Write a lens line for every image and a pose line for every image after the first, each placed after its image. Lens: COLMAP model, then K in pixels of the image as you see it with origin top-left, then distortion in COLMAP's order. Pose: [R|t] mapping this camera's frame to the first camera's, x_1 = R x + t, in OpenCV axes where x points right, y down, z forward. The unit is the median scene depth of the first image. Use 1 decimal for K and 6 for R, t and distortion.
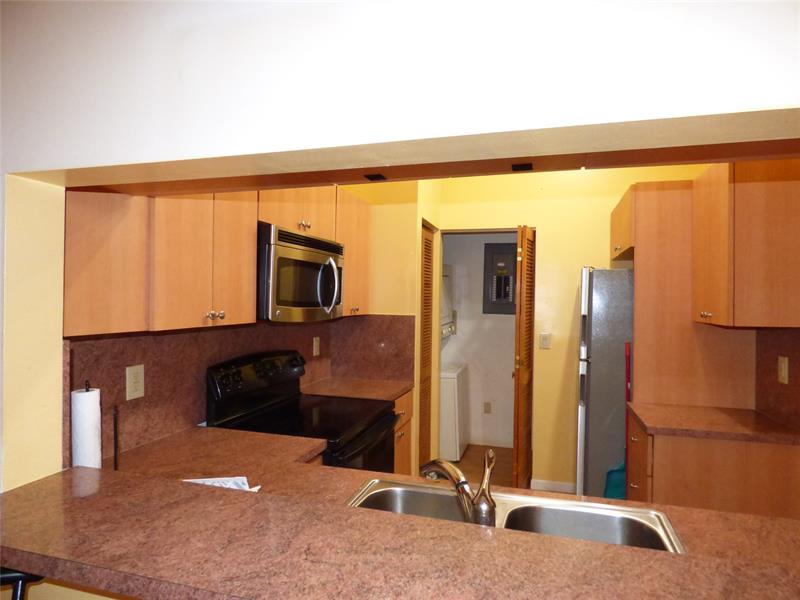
lens RADIAL K [[488.4, 0, 400.0], [0, 488.4, 300.0], [0, 0, 1]] dist [-0.033070, -0.000802]
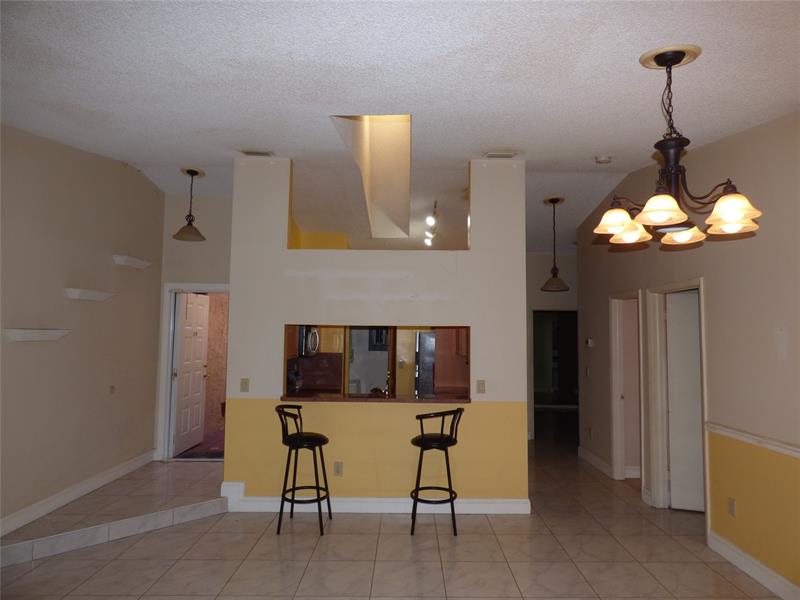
lens RADIAL K [[474.5, 0, 400.0], [0, 474.5, 300.0], [0, 0, 1]] dist [-0.004715, -0.000586]
pose [[0.960701, 0.016834, 0.277075, -0.278017], [0.002170, 0.997673, -0.068139, -0.051538], [-0.277577, 0.066063, 0.958429, -0.967233]]
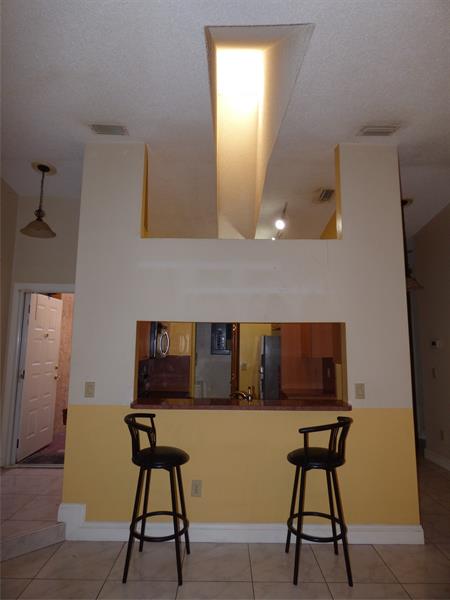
lens RADIAL K [[358.1, 0, 225.0], [0, 358.1, 300.0], [0, 0, 1]] dist [0.001949, 0.000014]
pose [[0.956922, 0.036653, 0.288024, -0.268386], [-0.001464, 0.992596, -0.121452, -0.019098], [-0.290343, 0.115798, 0.949890, -0.561968]]
